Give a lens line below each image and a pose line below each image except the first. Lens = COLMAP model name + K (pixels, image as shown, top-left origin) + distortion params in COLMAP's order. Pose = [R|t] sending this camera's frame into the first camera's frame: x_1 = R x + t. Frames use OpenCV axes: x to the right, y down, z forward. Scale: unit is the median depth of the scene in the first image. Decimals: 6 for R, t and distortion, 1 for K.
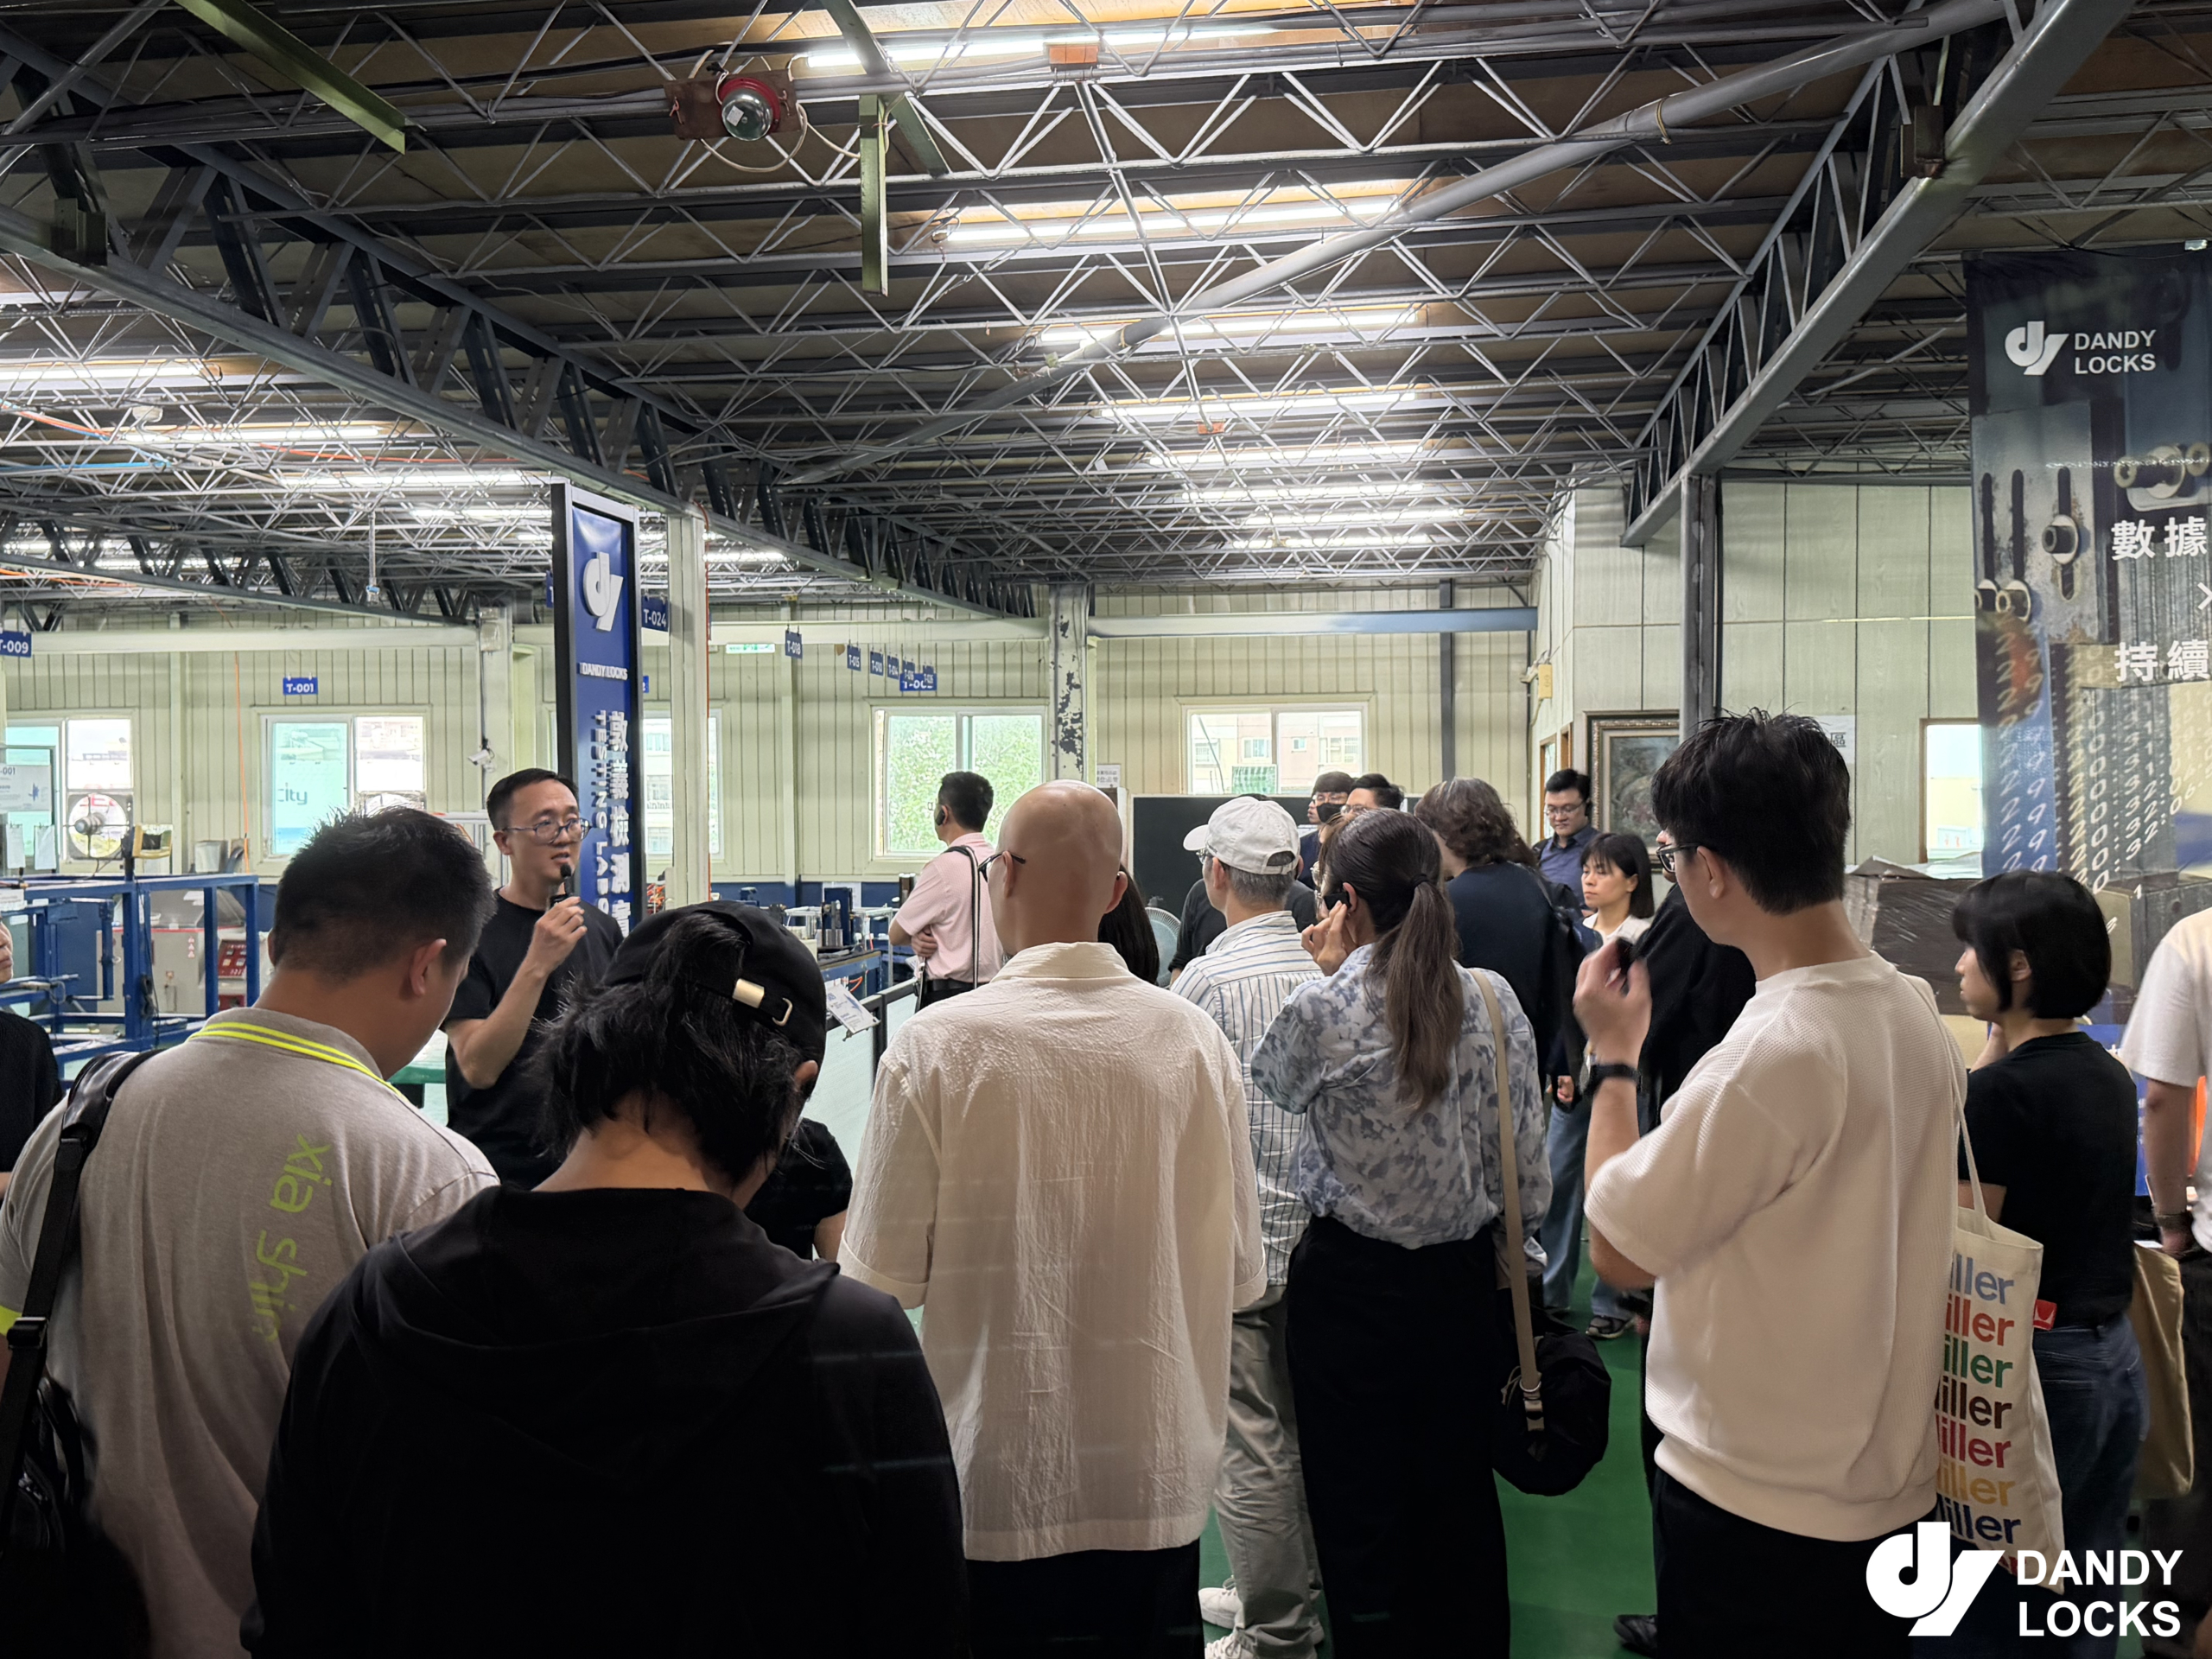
lens RADIAL K [[2019.6, 0, 1086.1], [0, 2019.6, 834.6], [0, 0, 1]] dist [0.049180, -0.053150]
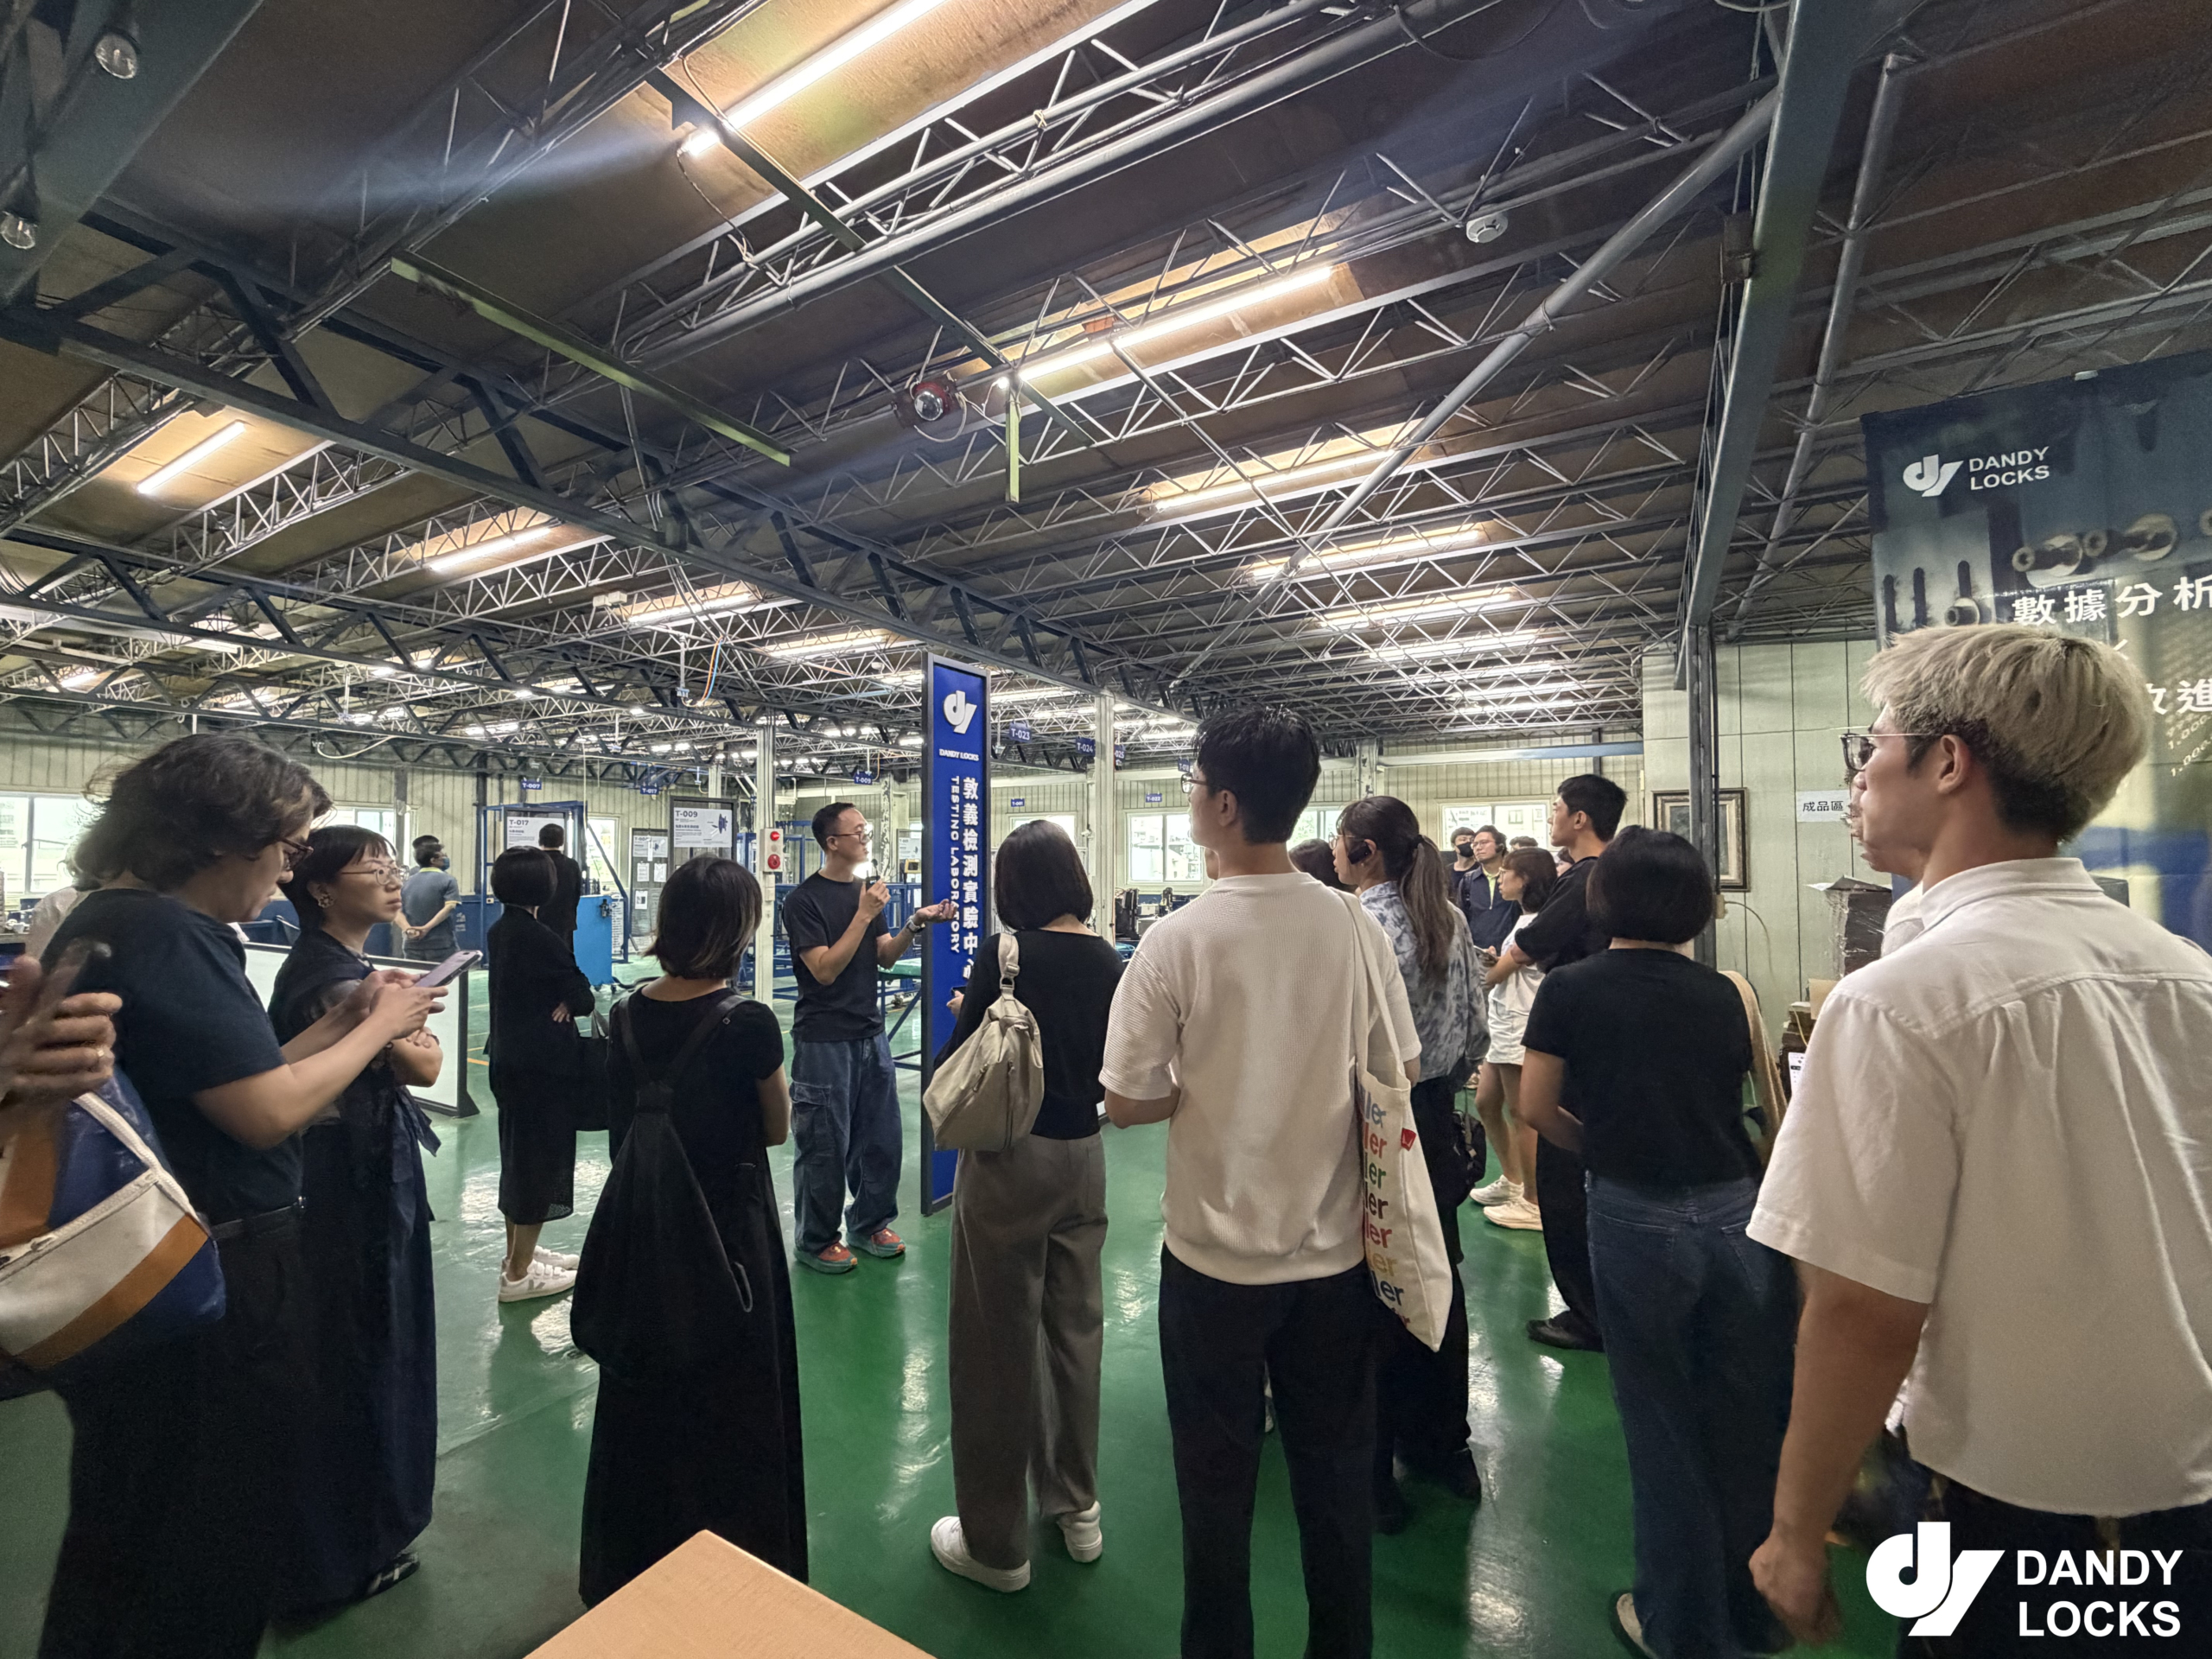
lens RADIAL K [[913.1, 0, 1107.6], [0, 913.1, 833.7], [0, 0, 1]] dist [0.000445, 0.000726]
pose [[0.931971, -0.007813, -0.362449, 0.113557], [-0.011493, 0.998629, -0.051078, 0.018993], [0.362351, 0.051769, 0.930603, 0.167412]]
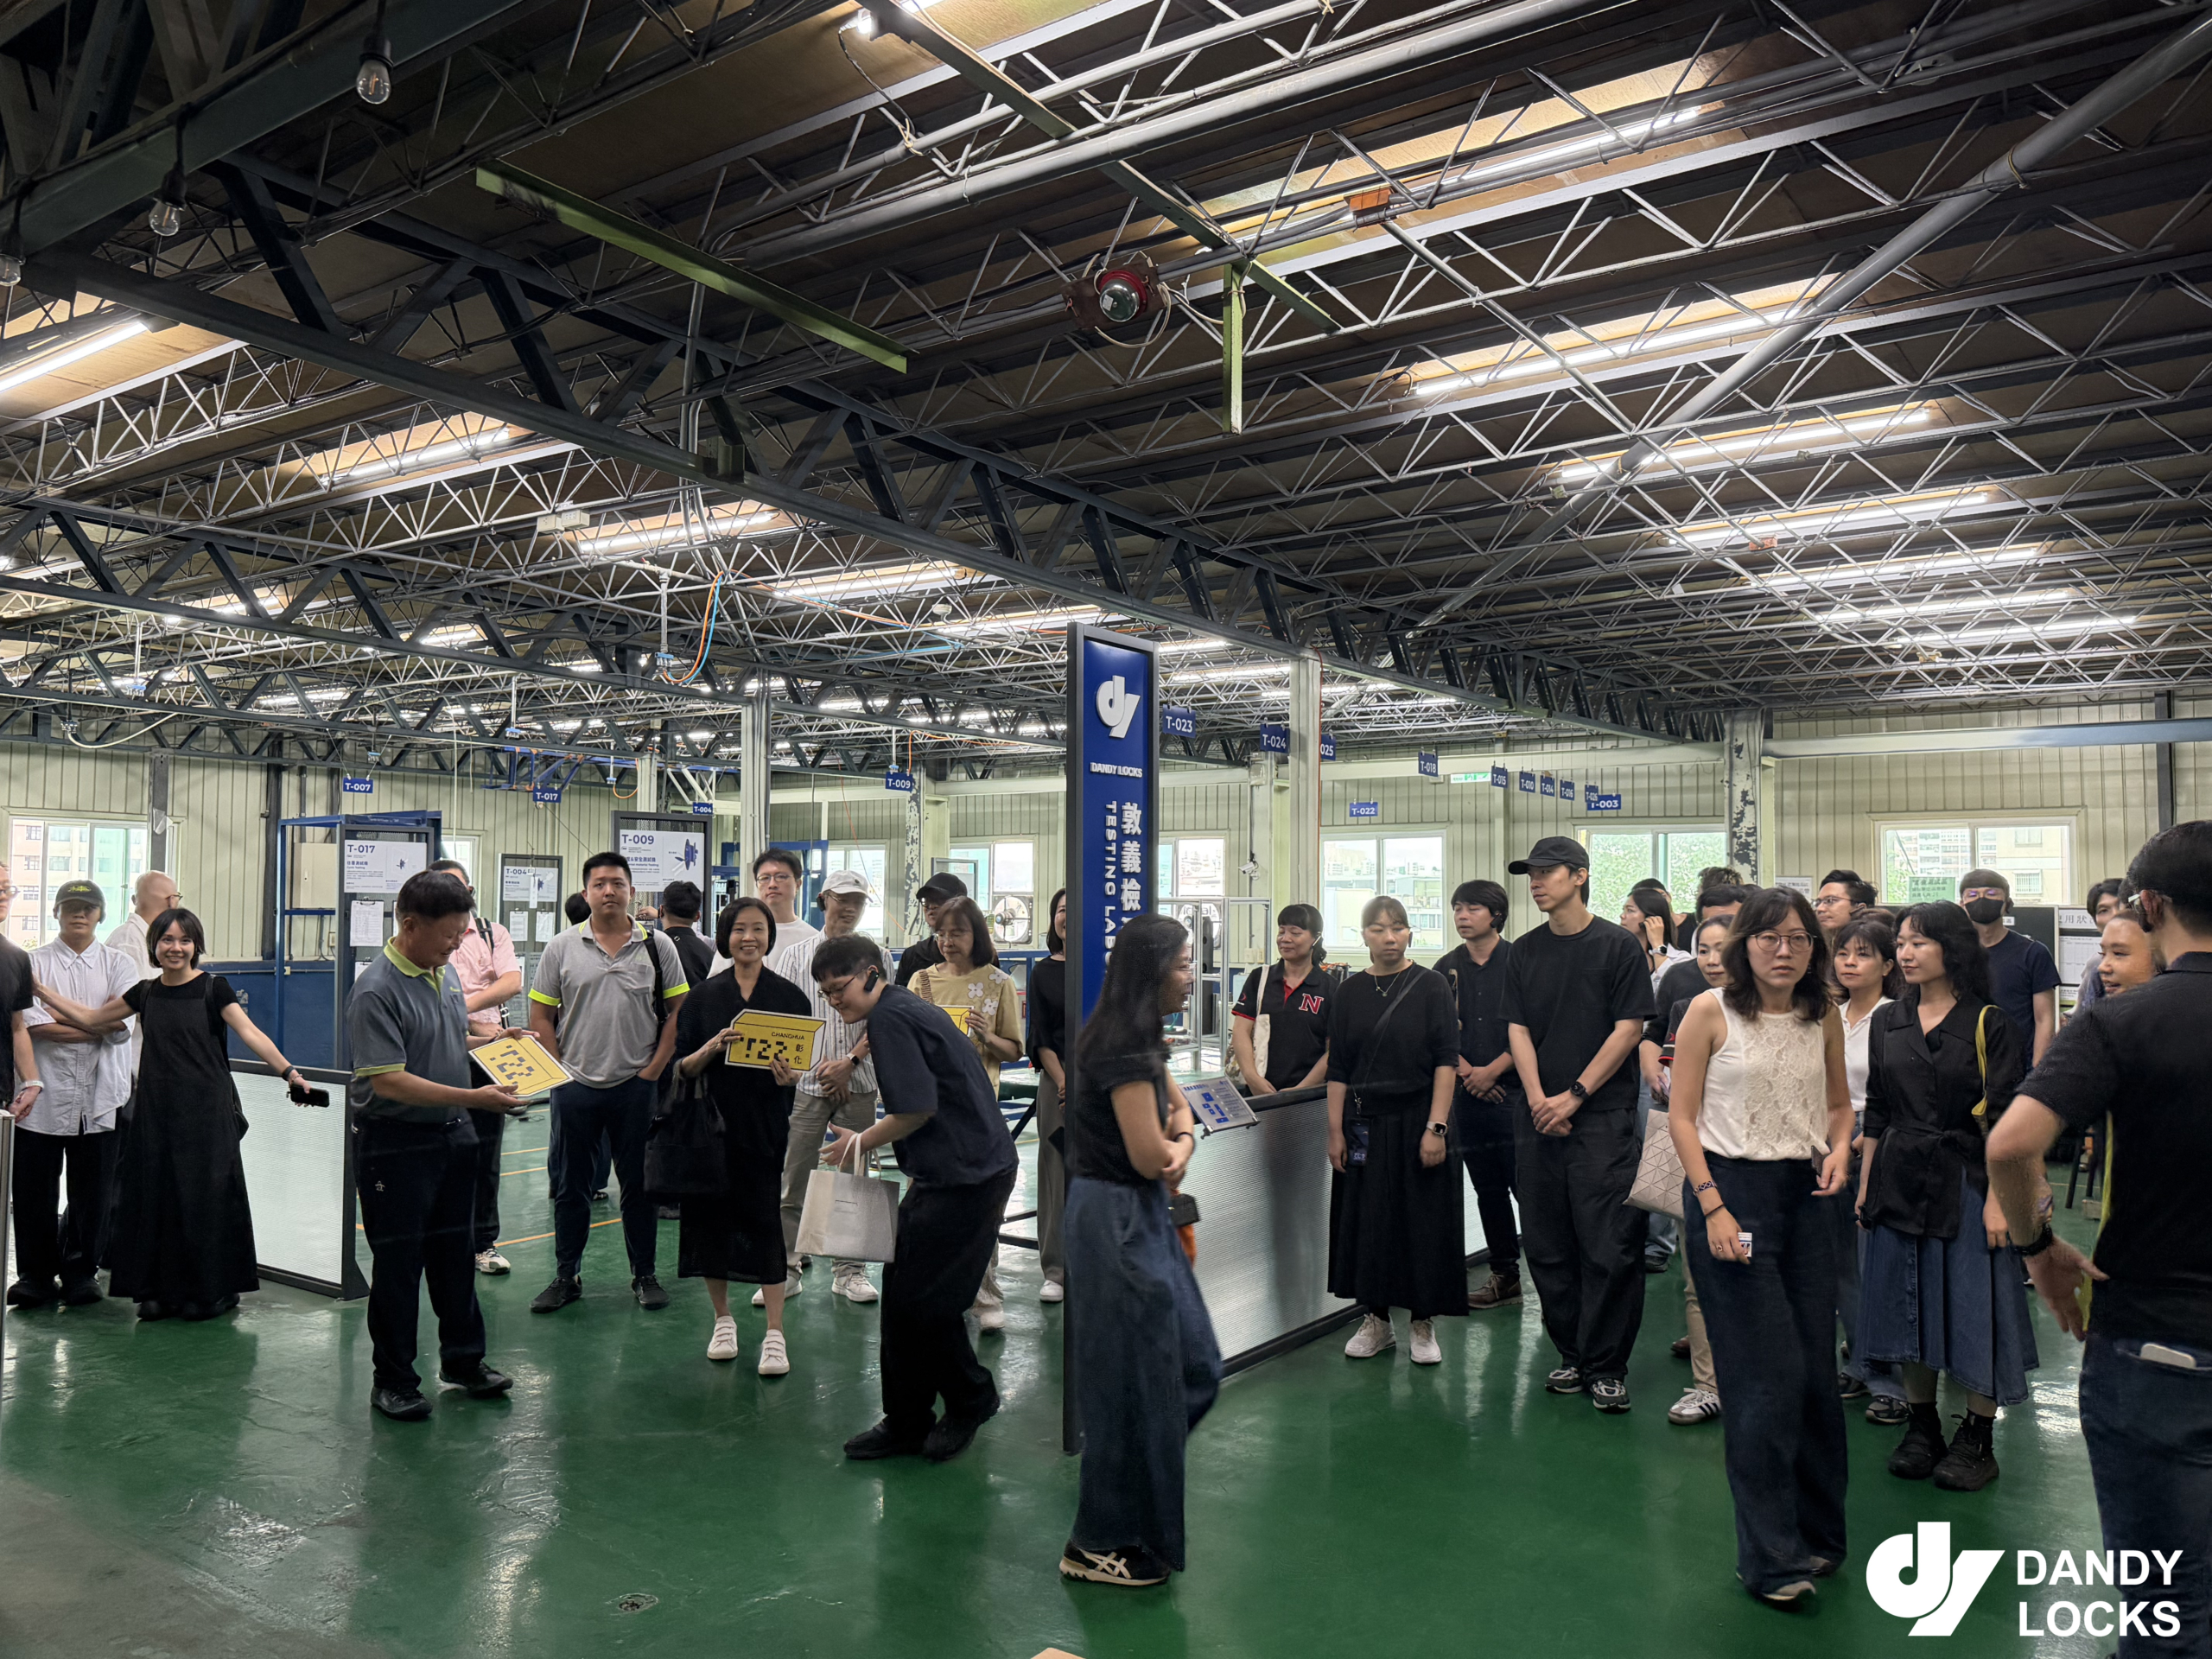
lens RADIAL K [[1639.3, 0, 1092.9], [0, 1639.3, 834.3], [0, 0, 1]] dist [0.042446, -0.060549]
pose [[0.892404, -0.008426, -0.451158, 0.121384], [-0.022936, 0.997686, -0.064003, 0.014083], [0.450654, 0.067464, 0.890146, 0.060882]]
